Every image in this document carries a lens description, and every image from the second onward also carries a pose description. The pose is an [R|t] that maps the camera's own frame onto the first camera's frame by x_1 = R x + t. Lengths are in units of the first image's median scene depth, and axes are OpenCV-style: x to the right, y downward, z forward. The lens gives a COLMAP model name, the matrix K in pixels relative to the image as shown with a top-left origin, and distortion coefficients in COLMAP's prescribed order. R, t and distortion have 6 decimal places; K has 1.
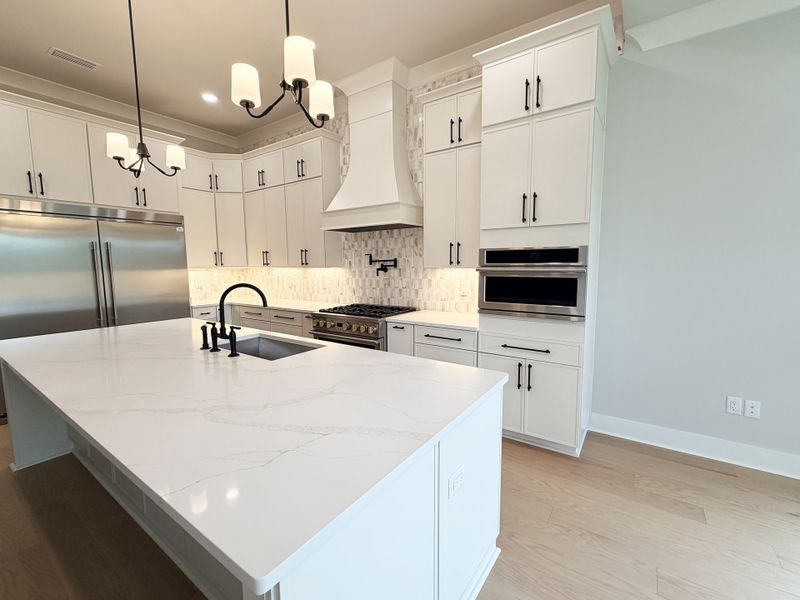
lens RADIAL K [[349.0, 0, 400.0], [0, 349.0, 300.0], [0, 0, 1]] dist [-0.000115, 0.000091]
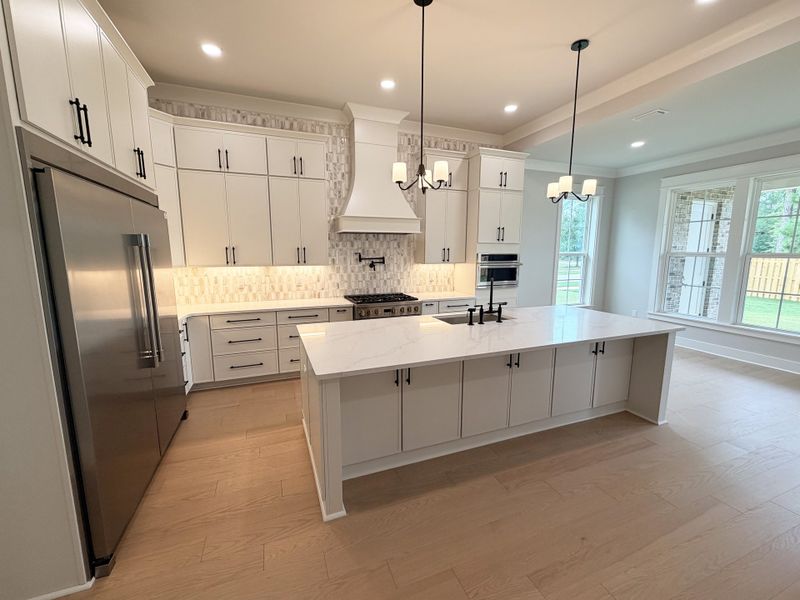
lens RADIAL K [[332.2, 0, 400.0], [0, 332.2, 300.0], [0, 0, 1]] dist [-0.000706, -0.000237]
pose [[0.551798, -0.113049, 0.826280, -0.997226], [0.081243, 0.993344, 0.081652, -0.053950], [-0.830011, 0.022074, 0.557309, 0.255065]]
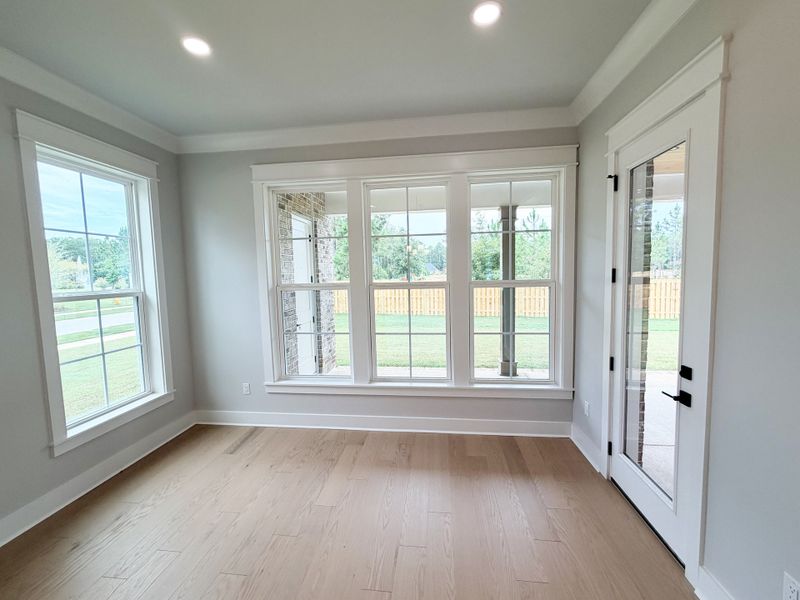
lens RADIAL K [[332.2, 0, 400.0], [0, 332.2, 300.0], [0, 0, 1]] dist [-0.000706, -0.000237]
pose [[-0.474952, -0.052115, 0.878467, -0.116392], [0.117278, 0.985592, 0.121878, -0.077776], [-0.872162, 0.160911, -0.461997, 0.225051]]
